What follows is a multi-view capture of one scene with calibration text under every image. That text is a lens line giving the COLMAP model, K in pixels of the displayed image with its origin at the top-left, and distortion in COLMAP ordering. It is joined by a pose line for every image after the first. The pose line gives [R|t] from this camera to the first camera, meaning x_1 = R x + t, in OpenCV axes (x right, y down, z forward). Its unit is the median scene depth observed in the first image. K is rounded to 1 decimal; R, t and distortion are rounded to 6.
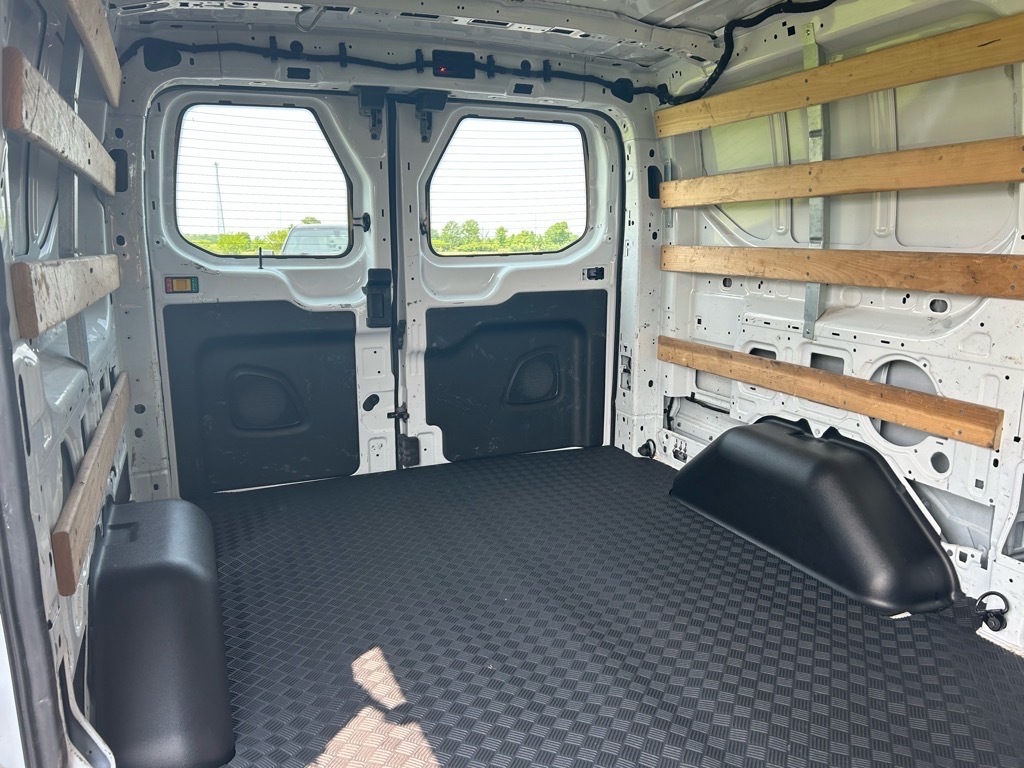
lens RADIAL K [[776.1, 0, 515.3], [0, 776.1, 384.2], [0, 0, 1]] dist [0.068500, -0.067053]
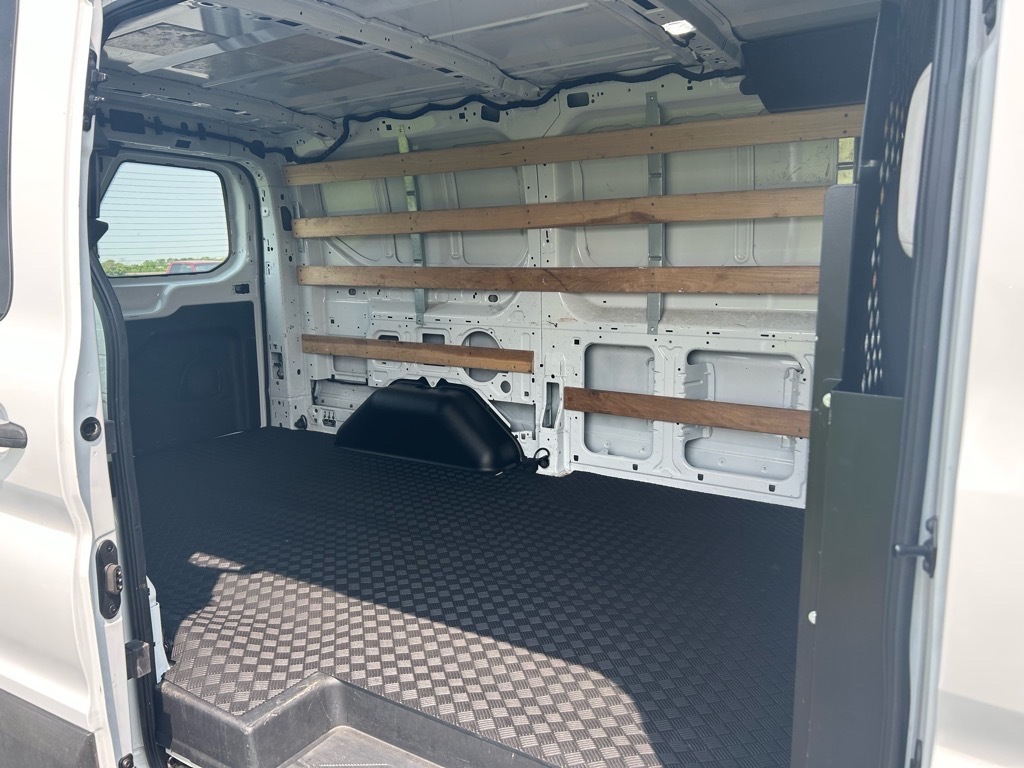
lens RADIAL K [[776.1, 0, 512.8], [0, 776.1, 390.1], [0, 0, 1]] dist [0.068500, -0.067053]
pose [[0.825585, -0.107598, 0.553925, -0.325572], [0.118786, 0.992794, 0.015805, 0.065206], [-0.551634, 0.052750, 0.832417, -0.358889]]
